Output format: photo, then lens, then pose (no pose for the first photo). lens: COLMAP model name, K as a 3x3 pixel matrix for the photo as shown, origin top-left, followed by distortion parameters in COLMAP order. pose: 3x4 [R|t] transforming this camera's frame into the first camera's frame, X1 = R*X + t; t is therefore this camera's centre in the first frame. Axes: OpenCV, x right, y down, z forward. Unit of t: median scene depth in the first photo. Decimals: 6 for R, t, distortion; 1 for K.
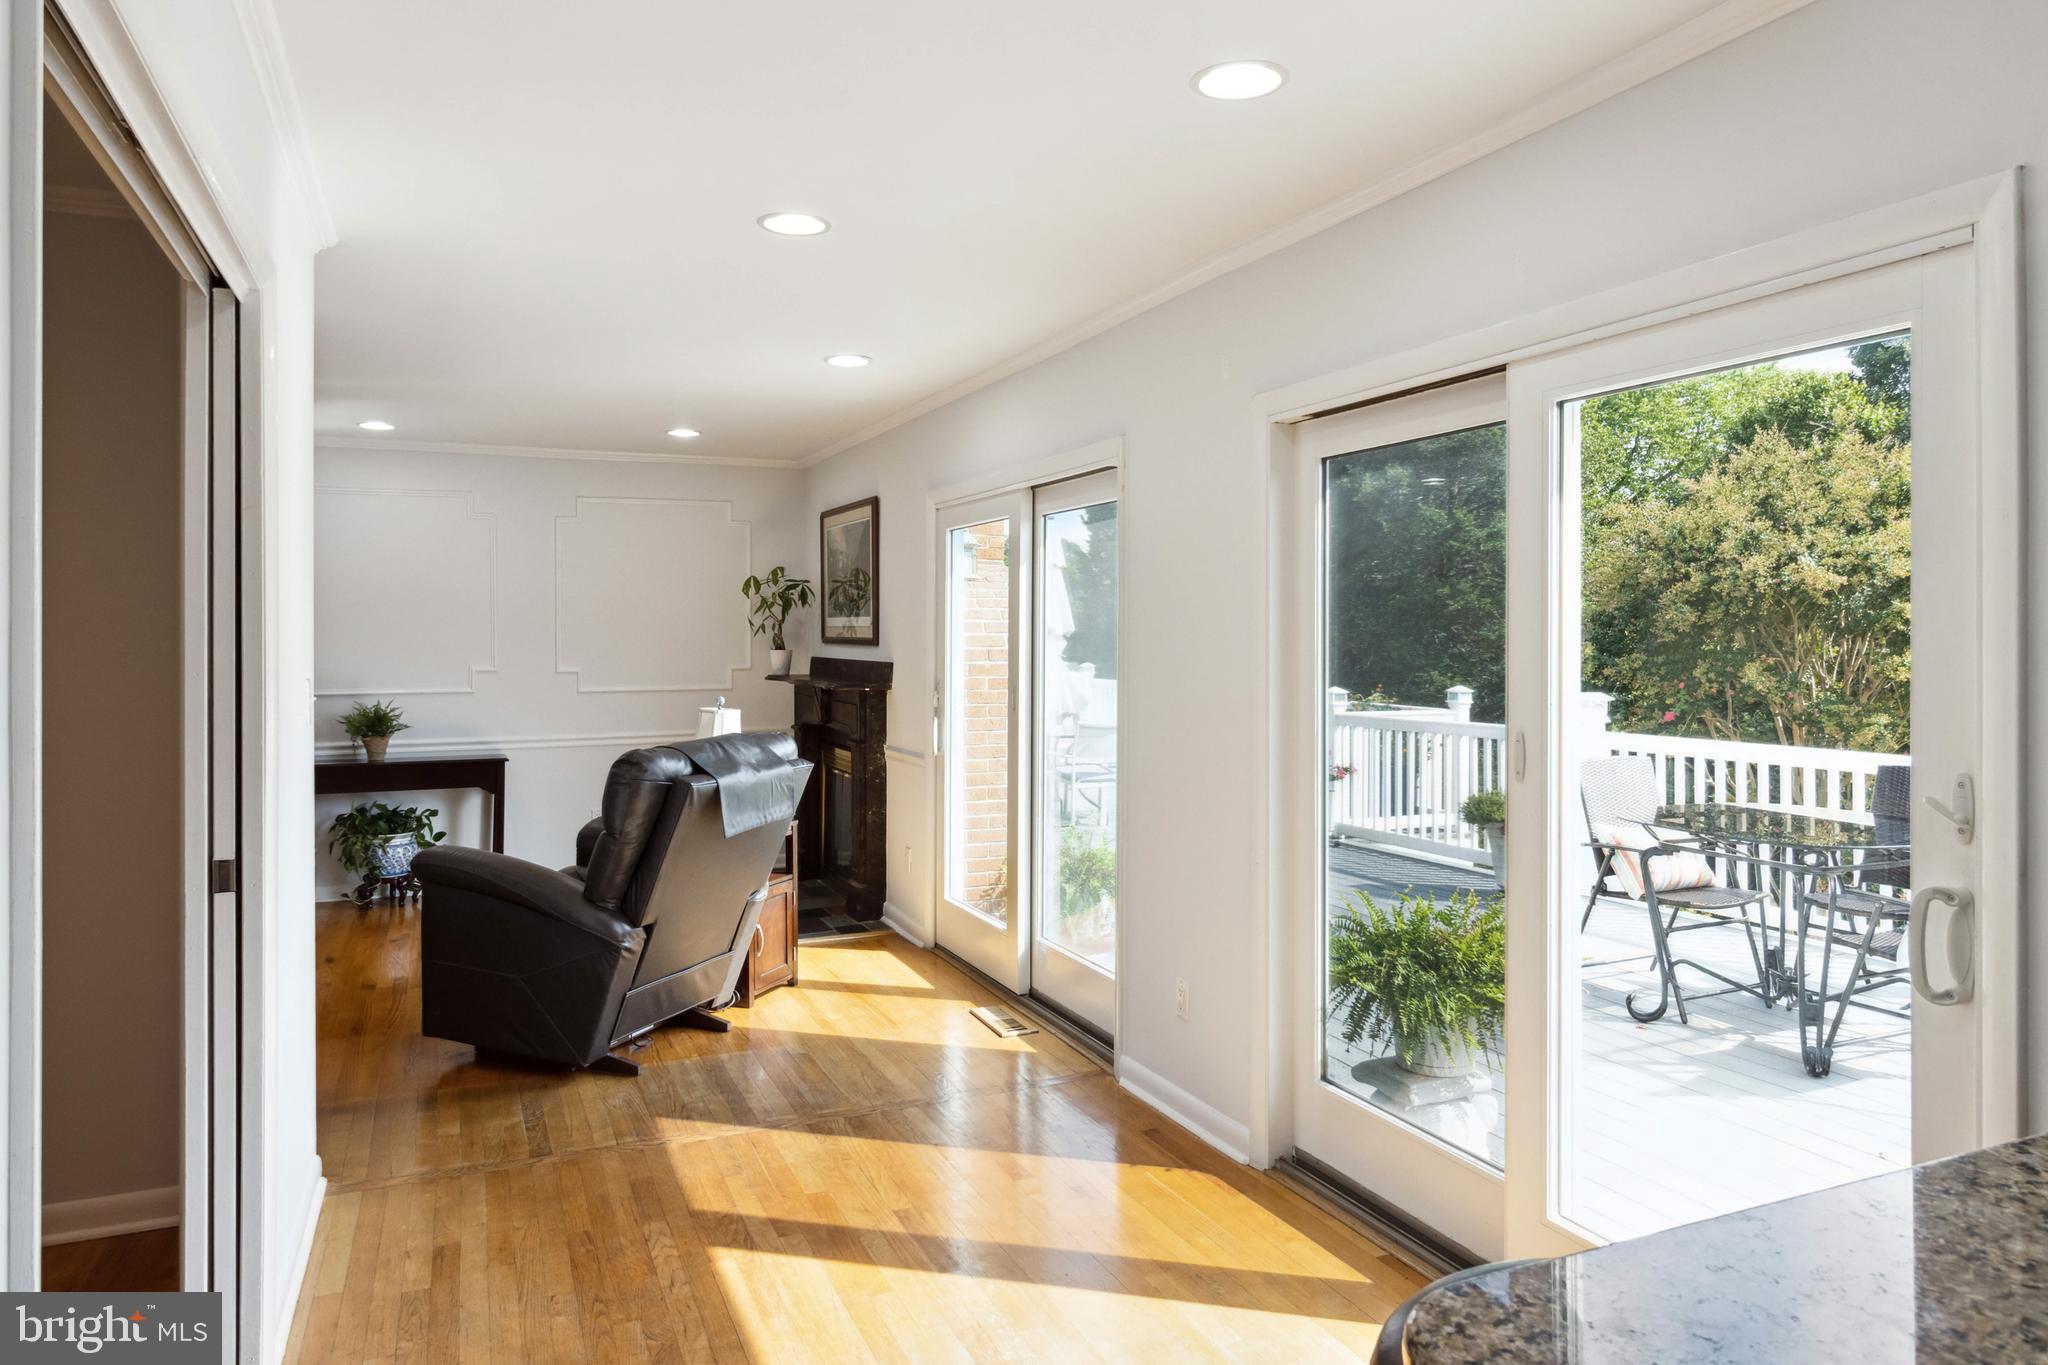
lens RADIAL K [[1343.3, 0, 1026.1], [0, 1343.3, 626.9], [0, 0, 1]] dist [0.006157, 0.001830]
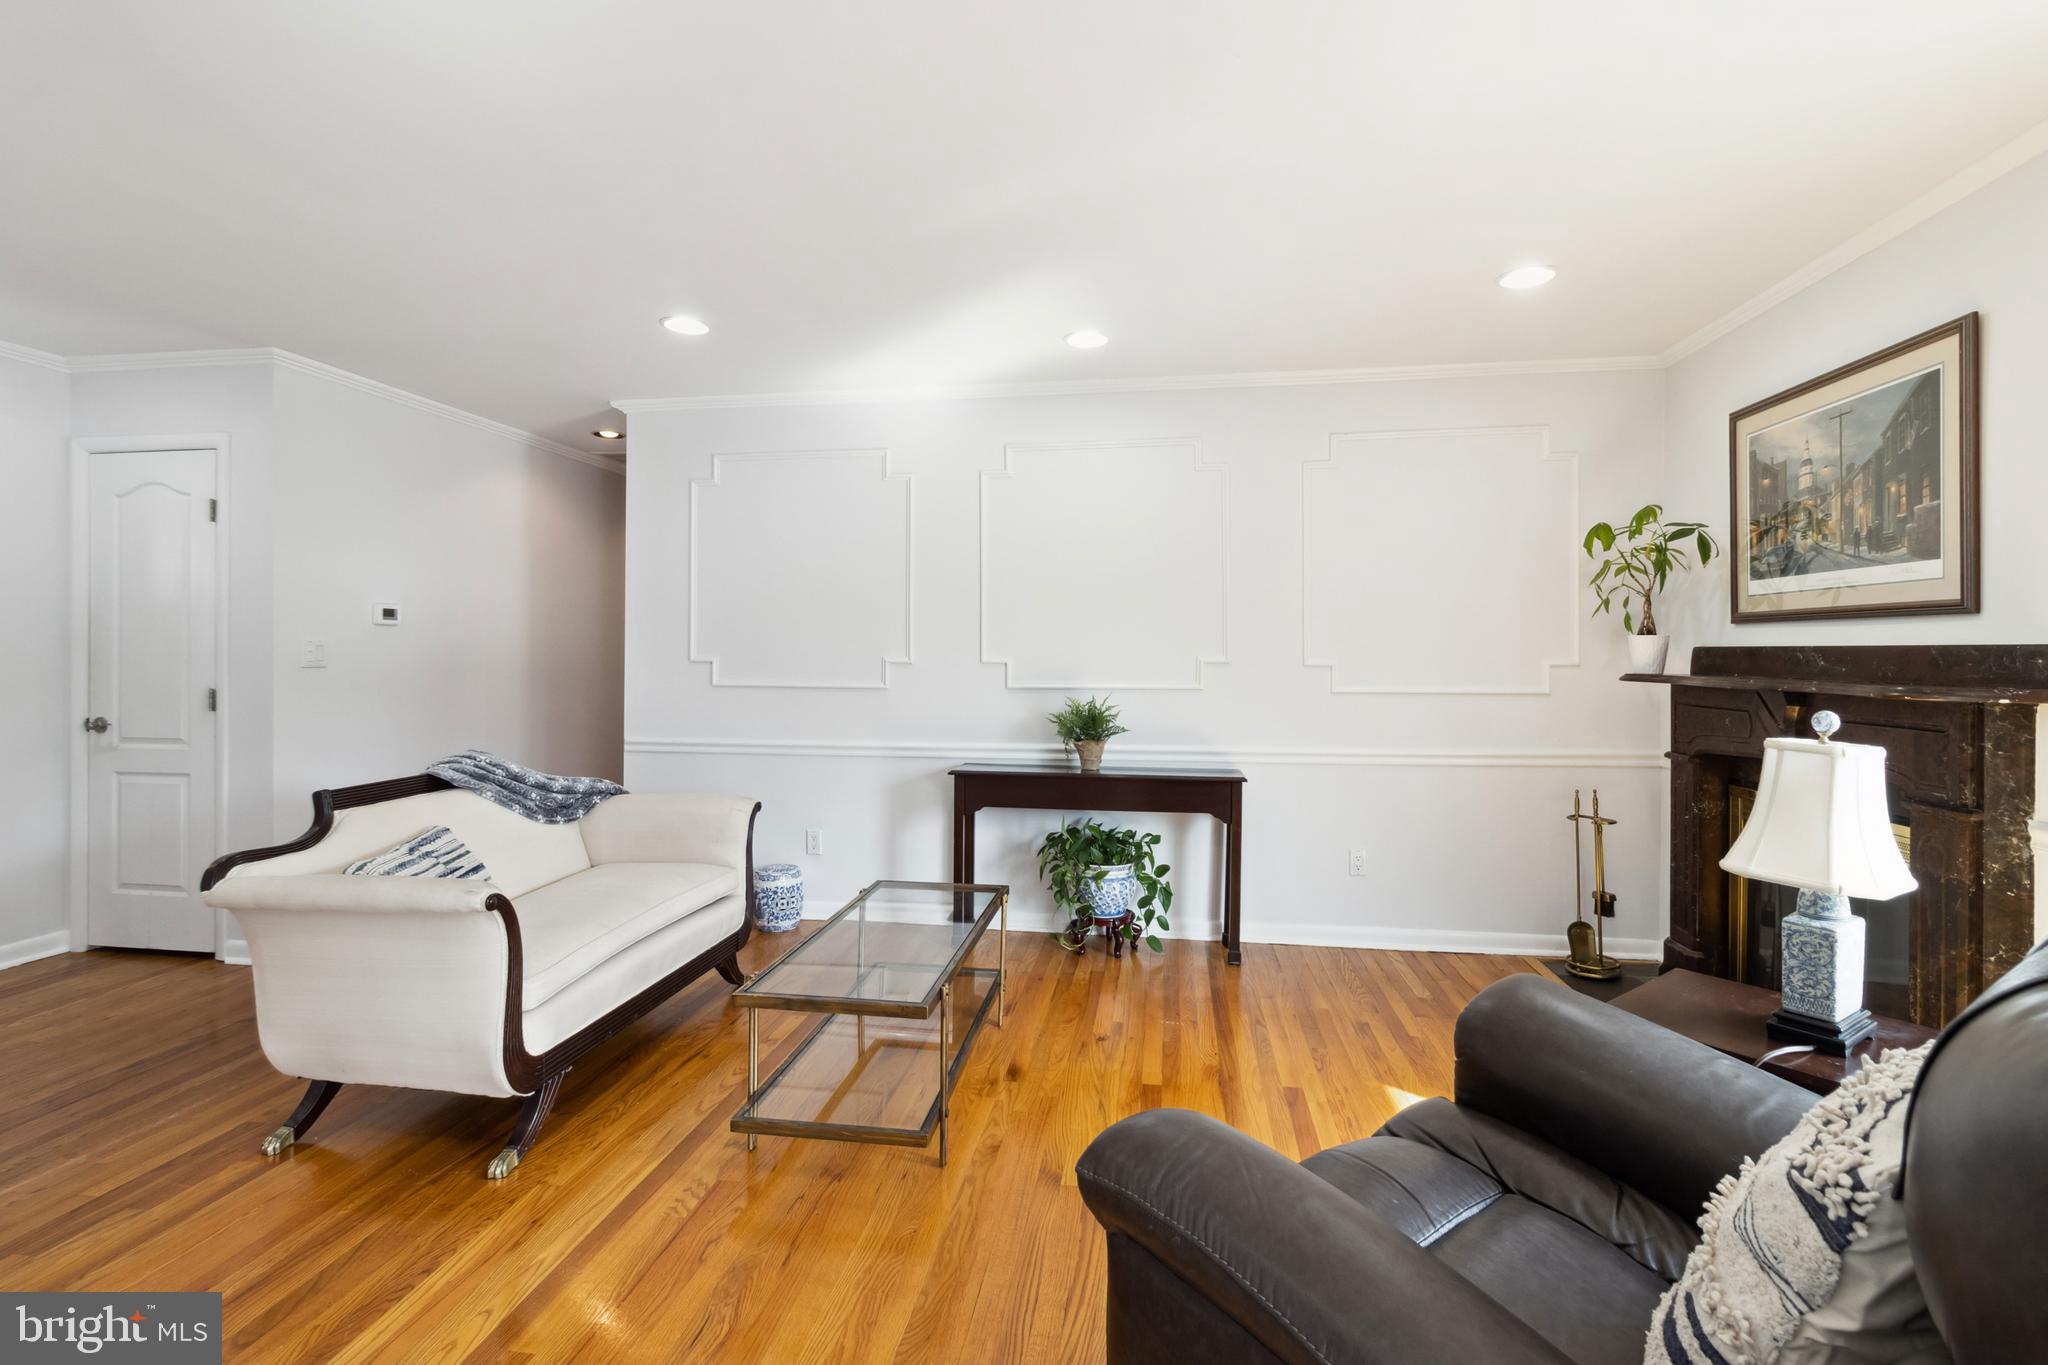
lens RADIAL K [[942.7, 0, 1023.8], [0, 942.7, 651.0], [0, 0, 1]] dist [0.000418, 0.000126]
pose [[0.847115, 0.002007, -0.531406, -0.213583], [0.000185, 0.999992, 0.004072, 0.024952], [0.531410, -0.003547, 0.847107, 0.494052]]
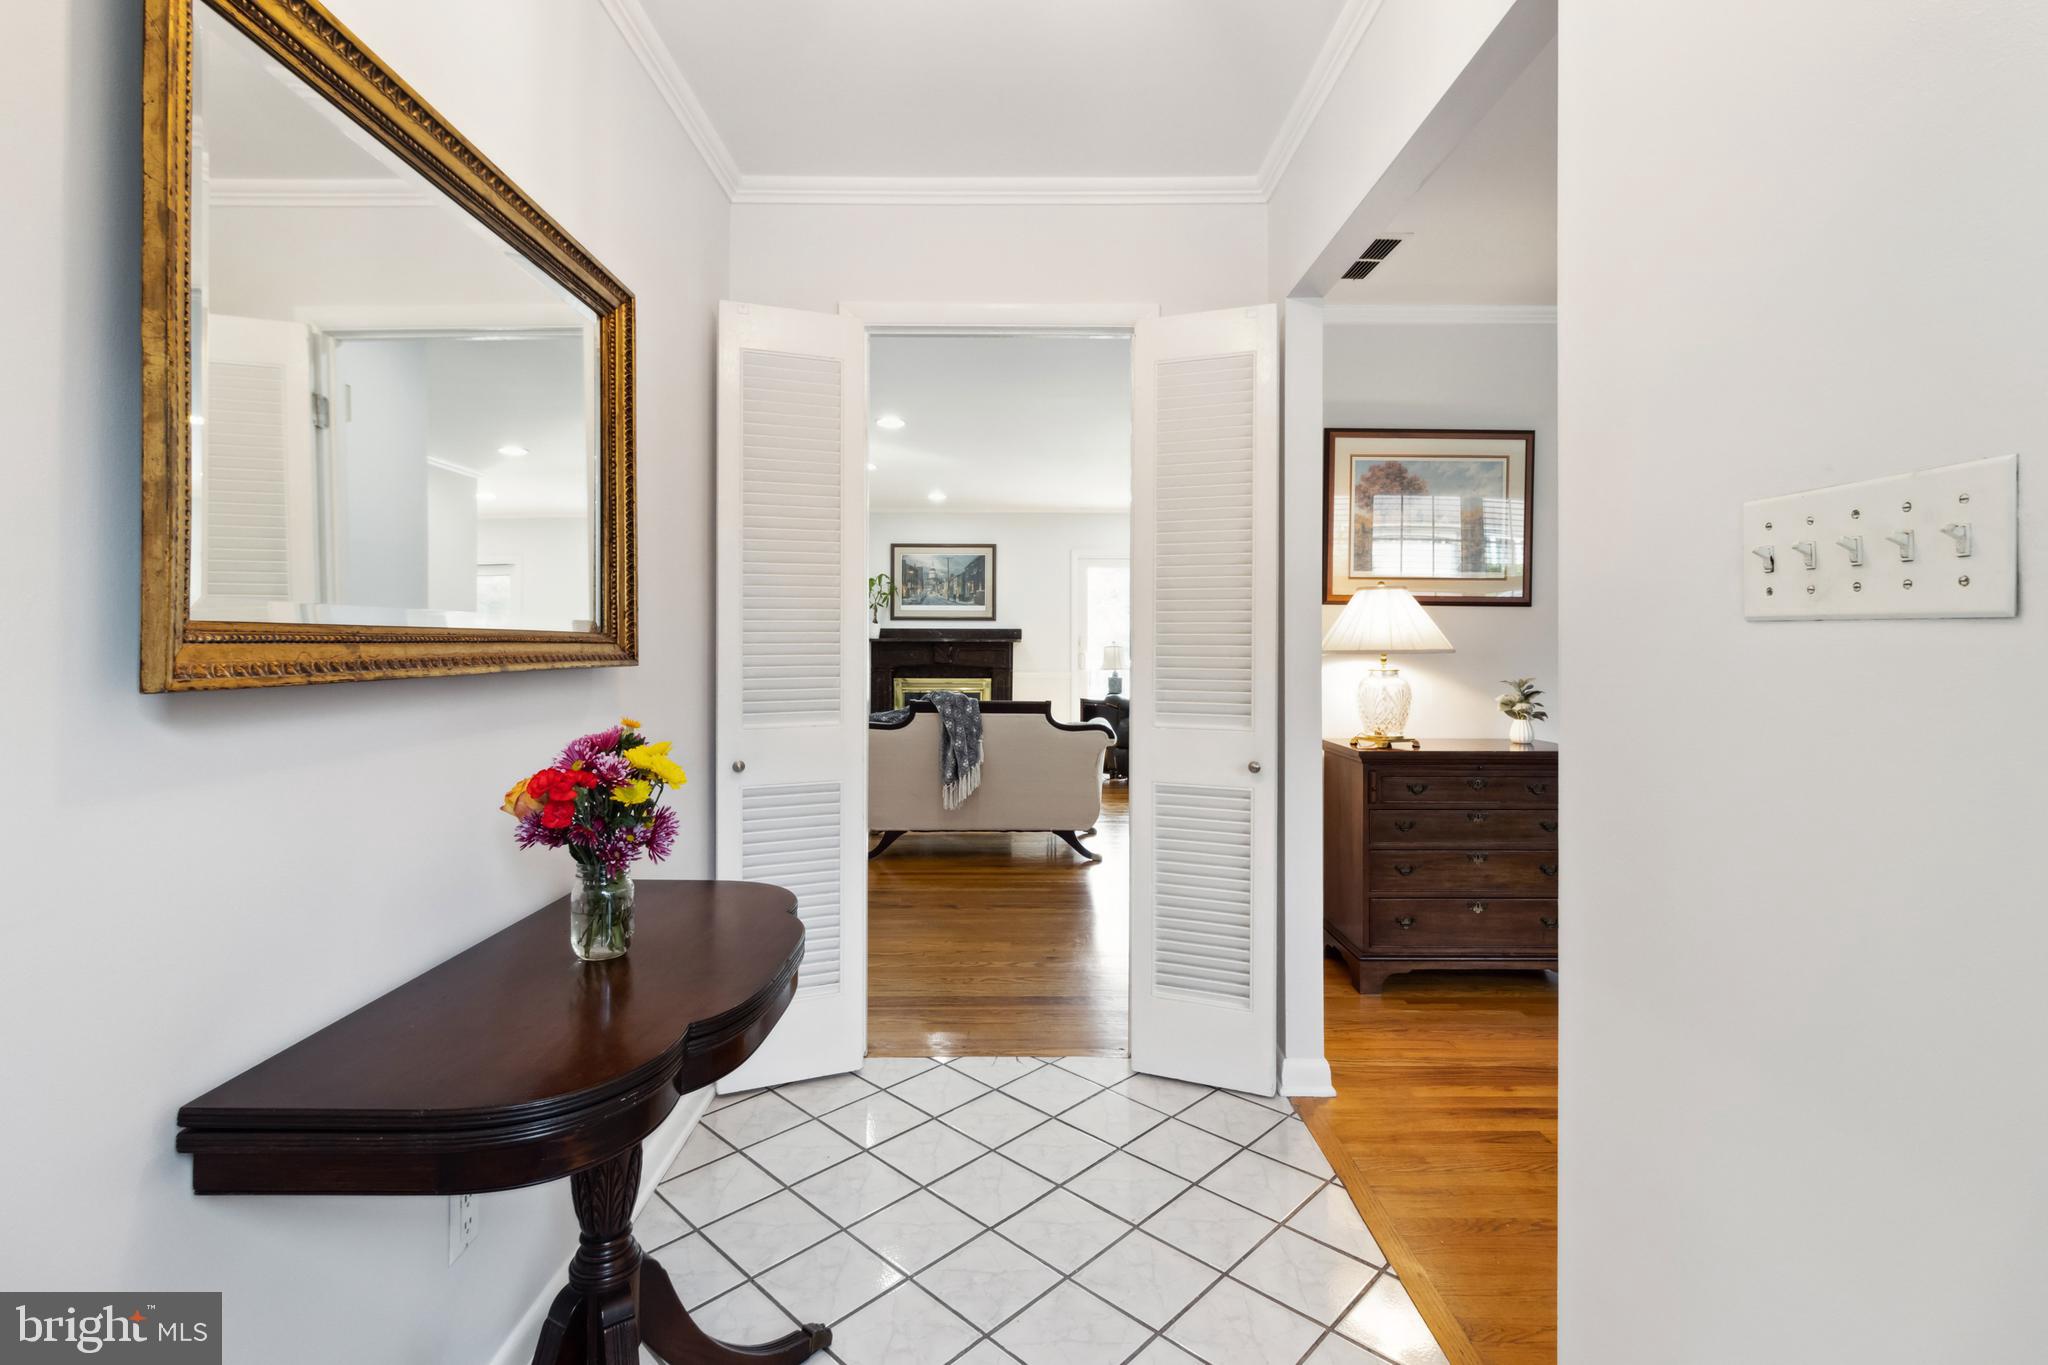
lens RADIAL K [[942.7, 0, 1023.8], [0, 942.7, 651.0], [0, 0, 1]] dist [0.000418, 0.000126]
pose [[0.393918, -0.000051, 0.919146, -1.288061], [-0.003448, 0.999993, 0.001533, 0.053246], [-0.919139, -0.003773, 0.393915, 0.403161]]
